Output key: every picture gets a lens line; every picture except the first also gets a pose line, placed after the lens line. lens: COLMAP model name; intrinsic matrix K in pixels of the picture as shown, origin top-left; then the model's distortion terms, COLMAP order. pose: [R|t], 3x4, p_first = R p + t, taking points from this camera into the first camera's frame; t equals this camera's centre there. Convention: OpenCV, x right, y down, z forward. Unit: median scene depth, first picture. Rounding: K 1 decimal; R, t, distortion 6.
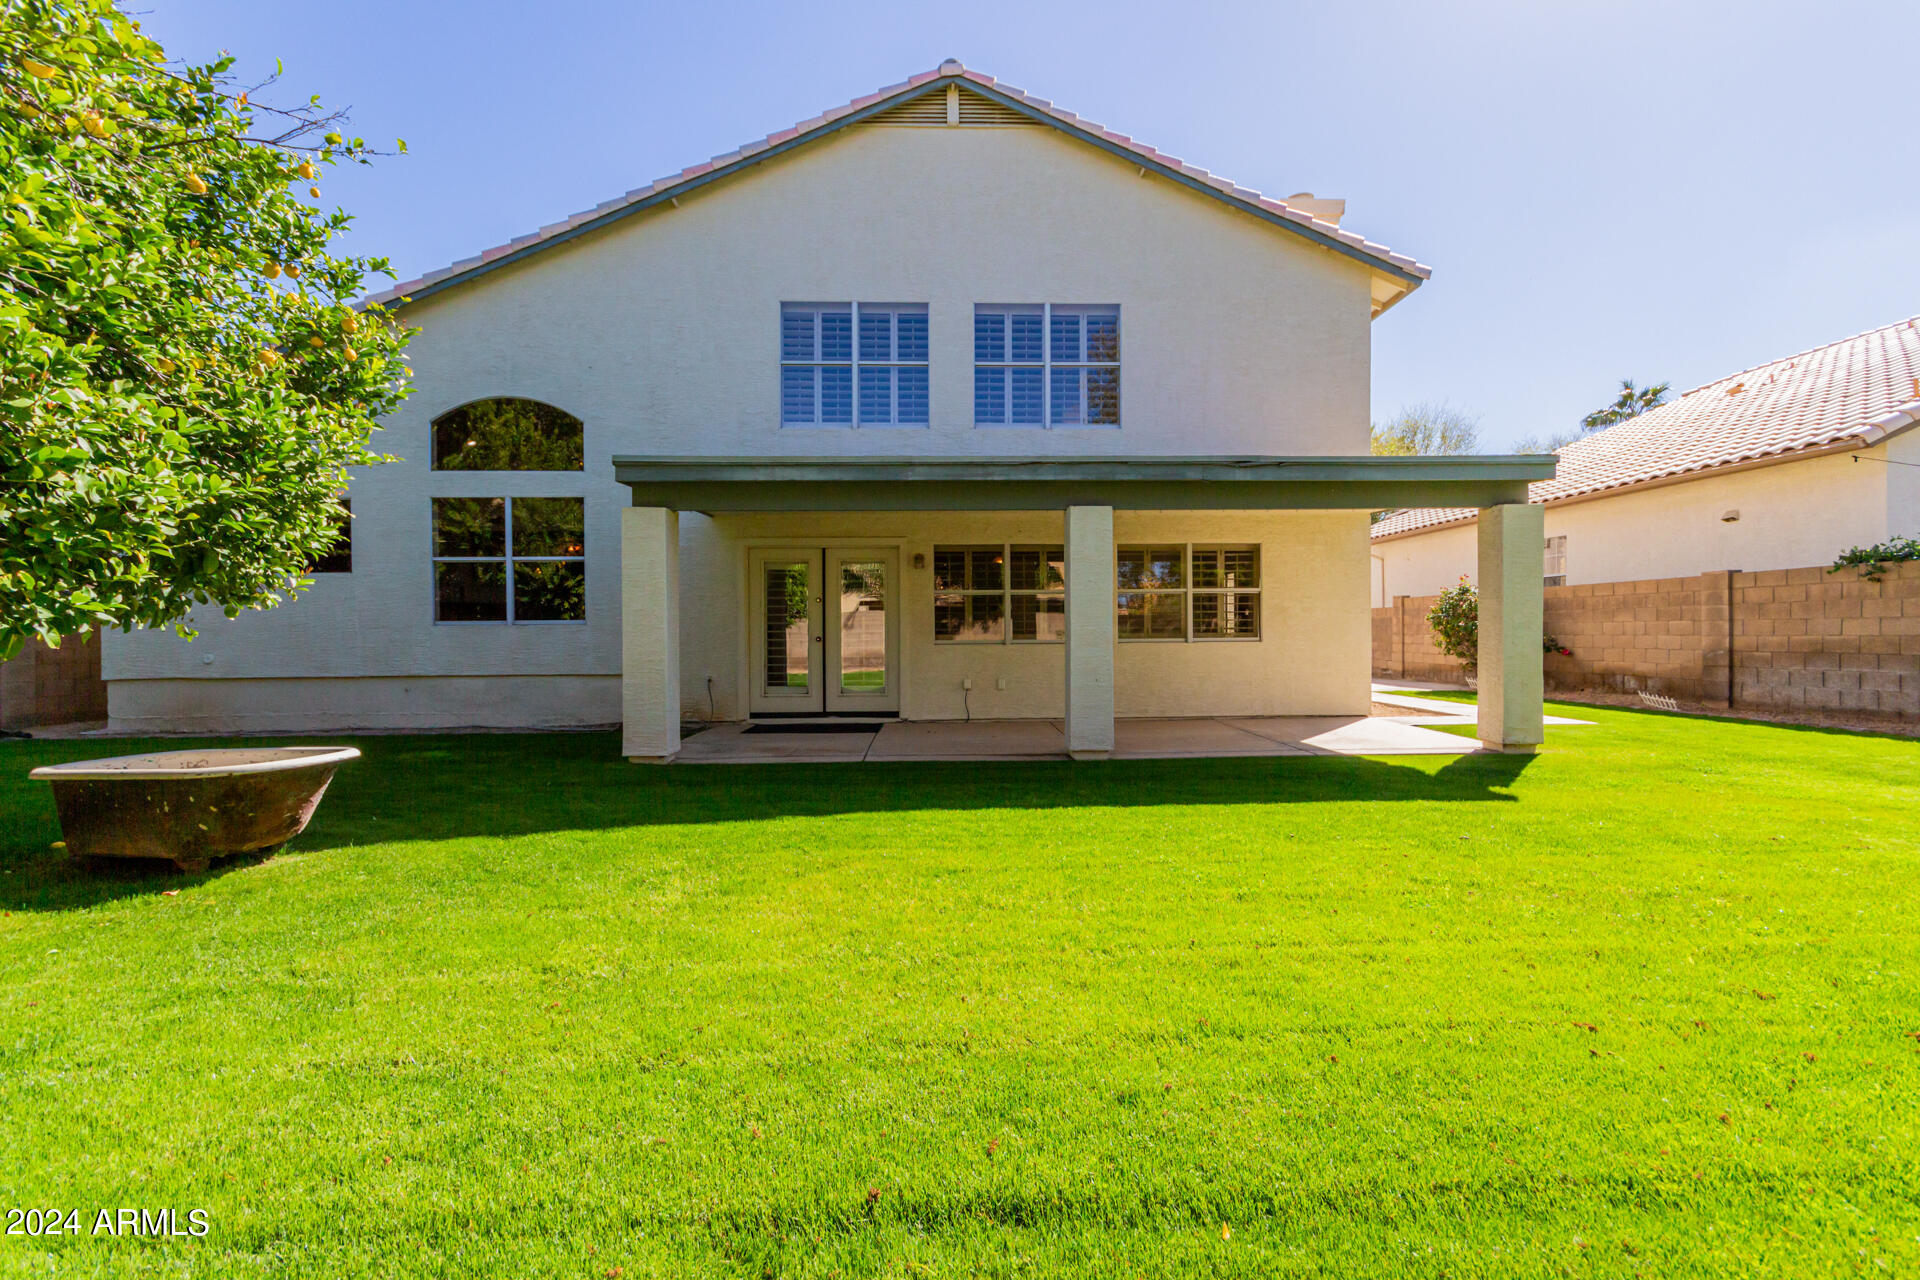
lens RADIAL K [[883.7, 0, 965.9], [0, 883.7, 639.6], [0, 0, 1]] dist [-0.004308, 0.004565]
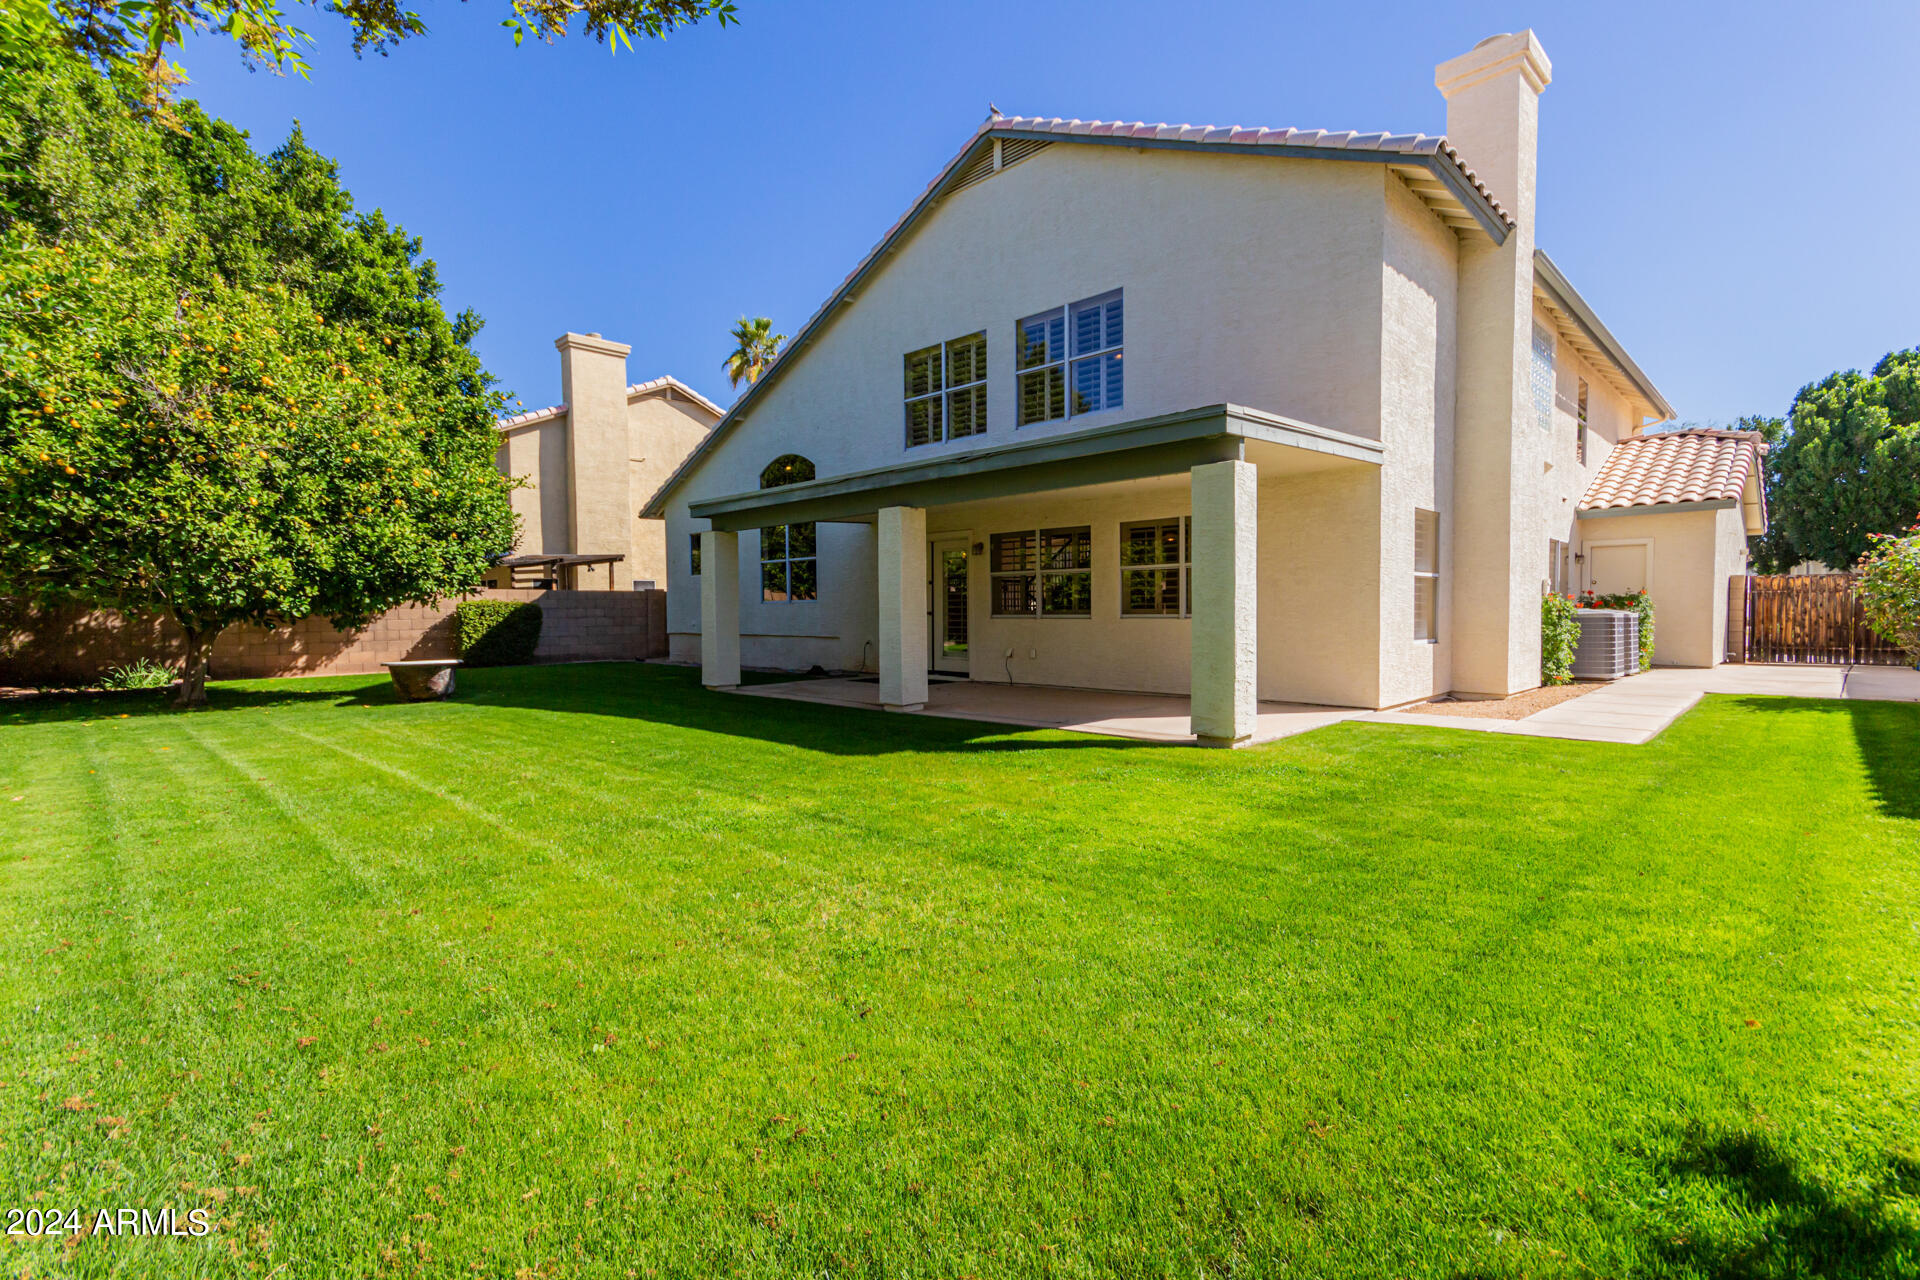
lens RADIAL K [[883.7, 0, 968.7], [0, 883.7, 635.8], [0, 0, 1]] dist [-0.004308, 0.004565]
pose [[0.687277, 0.023473, -0.726016, 0.811273], [-0.004446, 0.999595, 0.028109, -0.004894], [0.726382, -0.016091, 0.687103, 0.163855]]
